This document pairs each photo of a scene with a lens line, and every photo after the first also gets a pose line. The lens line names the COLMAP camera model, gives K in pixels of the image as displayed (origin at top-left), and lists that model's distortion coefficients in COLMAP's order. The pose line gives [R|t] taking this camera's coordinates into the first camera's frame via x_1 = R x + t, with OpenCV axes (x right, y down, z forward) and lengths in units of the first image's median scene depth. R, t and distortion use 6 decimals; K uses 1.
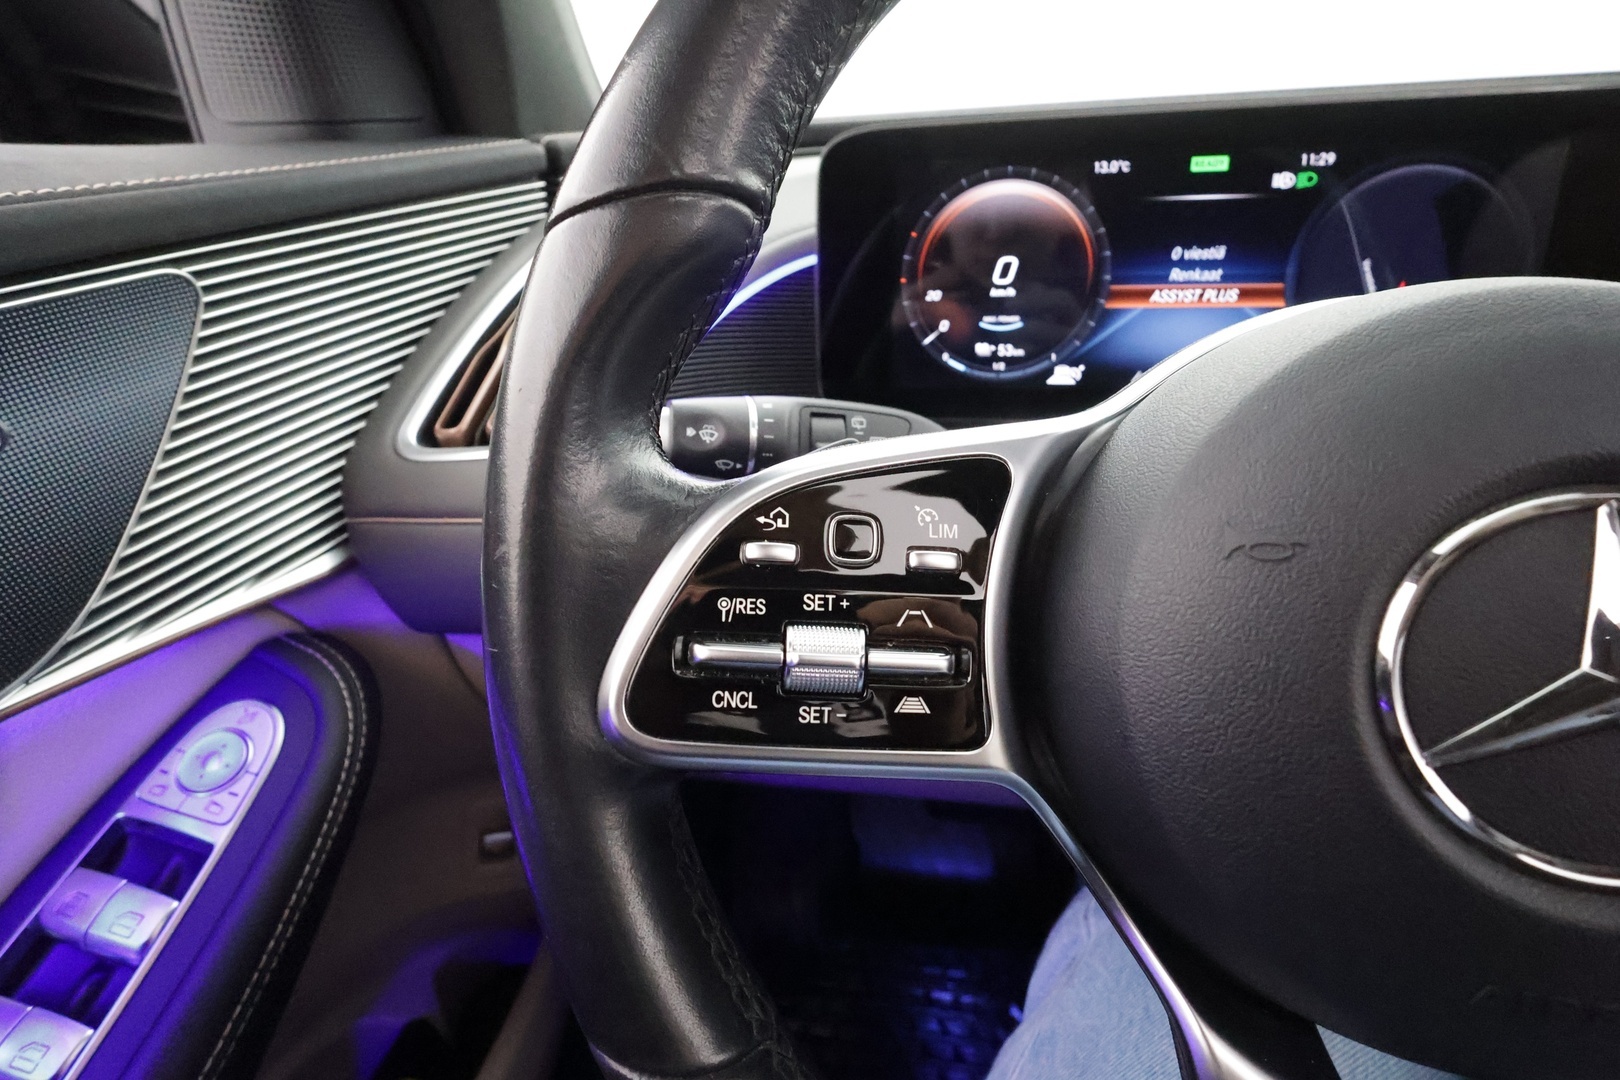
lens RADIAL K [[765.5, 0, 804.3], [0, 765.5, 531.9], [0, 0, 1]] dist [-0.006609, 0.006877]
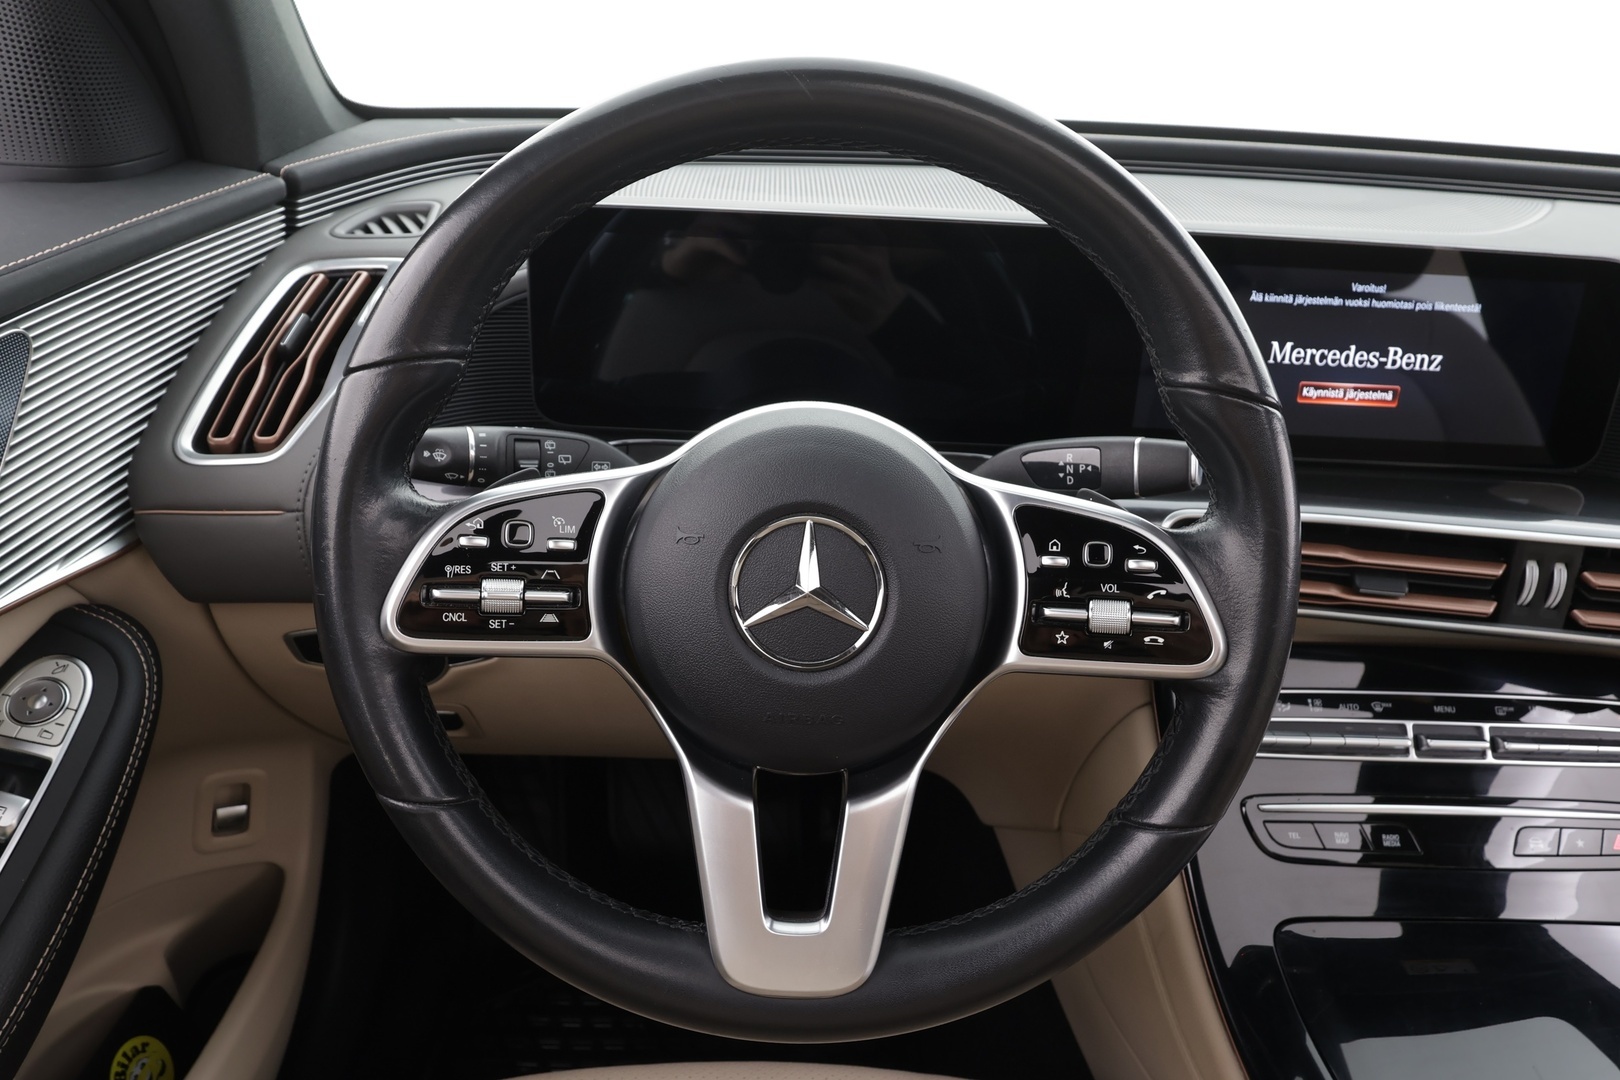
lens RADIAL K [[1029.0, 0, 806.6], [0, 1029.0, 534.4], [0, 0, 1]] dist [0.006329, 0.002861]
pose [[0.977273, -0.008882, 0.211801, 0.216124], [-0.000955, 0.998927, 0.046300, -0.107880], [-0.211985, -0.045450, 0.976216, -1.634507]]
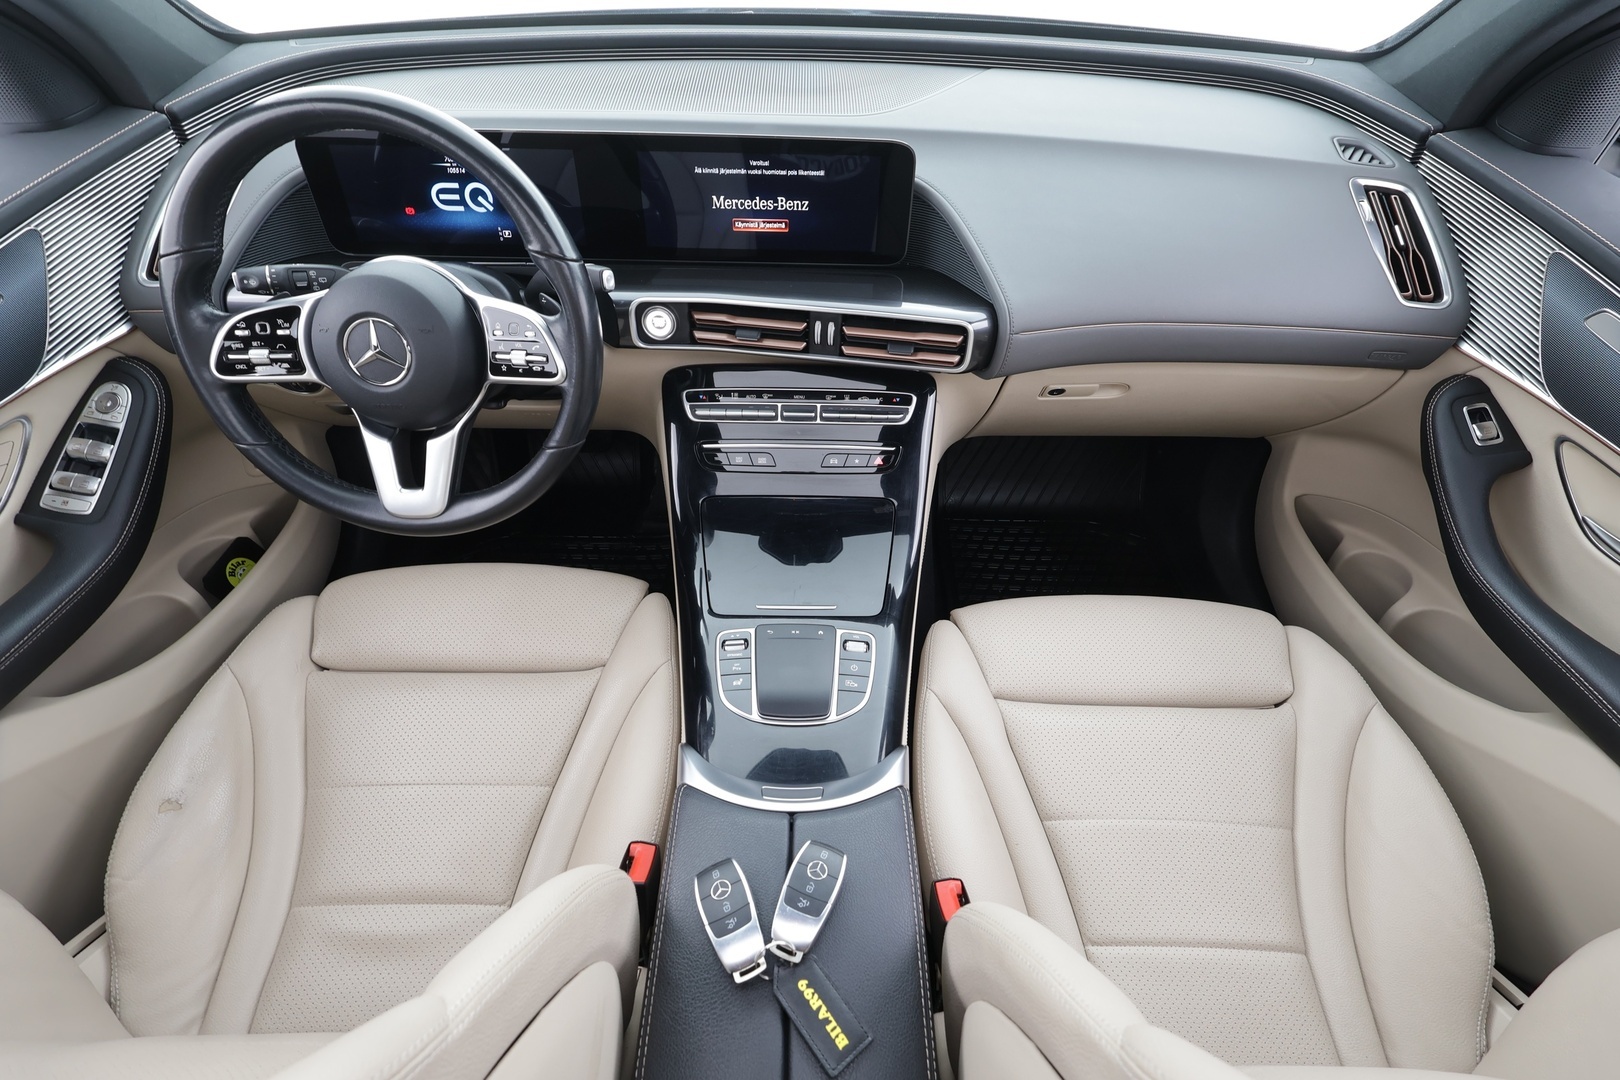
lens RADIAL K [[765.5, 0, 804.3], [0, 765.5, 531.9], [0, 0, 1]] dist [-0.006609, 0.006877]
pose [[0.986142, -0.084310, 0.142885, 2.303326], [0.023793, 0.924216, 0.381128, -0.485819], [-0.164189, -0.372446, 0.913414, -3.789182]]
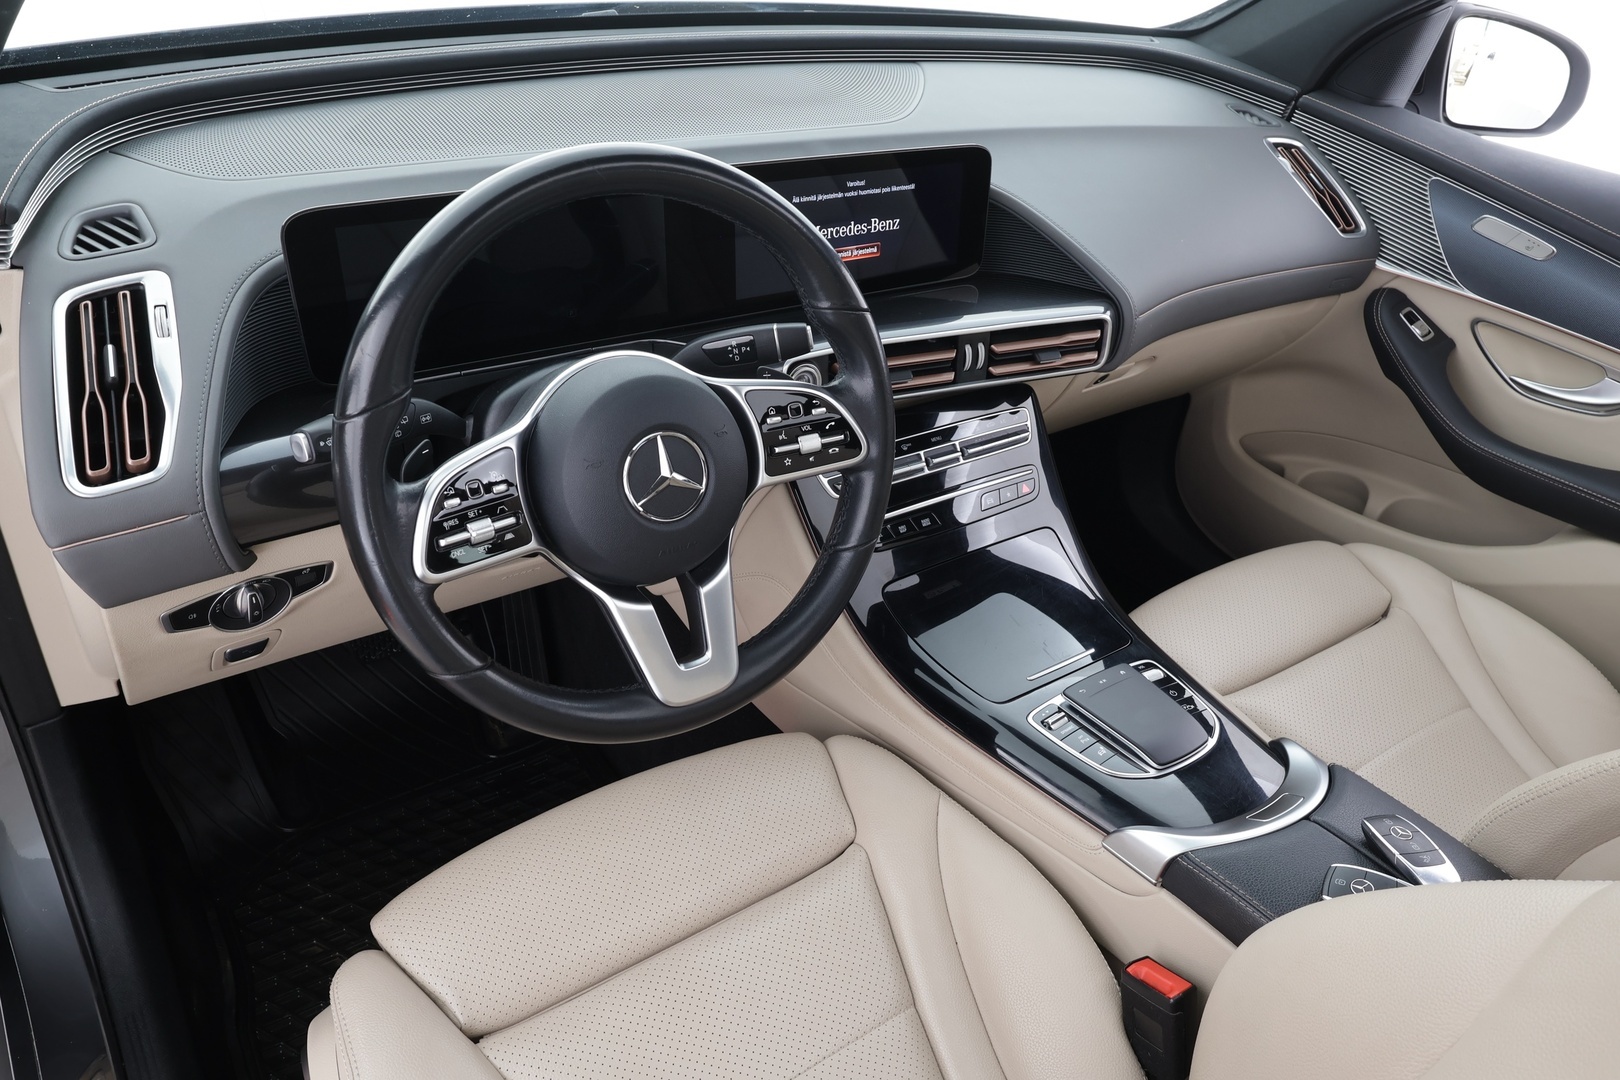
lens RADIAL K [[1207.3, 0, 810.0], [0, 1207.3, 540.0], [0, 0, 1]] dist [-0.001256, -0.001464]
pose [[0.694455, -0.311414, 0.648656, -2.052285], [0.148292, 0.944081, 0.294483, -0.940661], [-0.704089, -0.108315, 0.701802, -3.063309]]
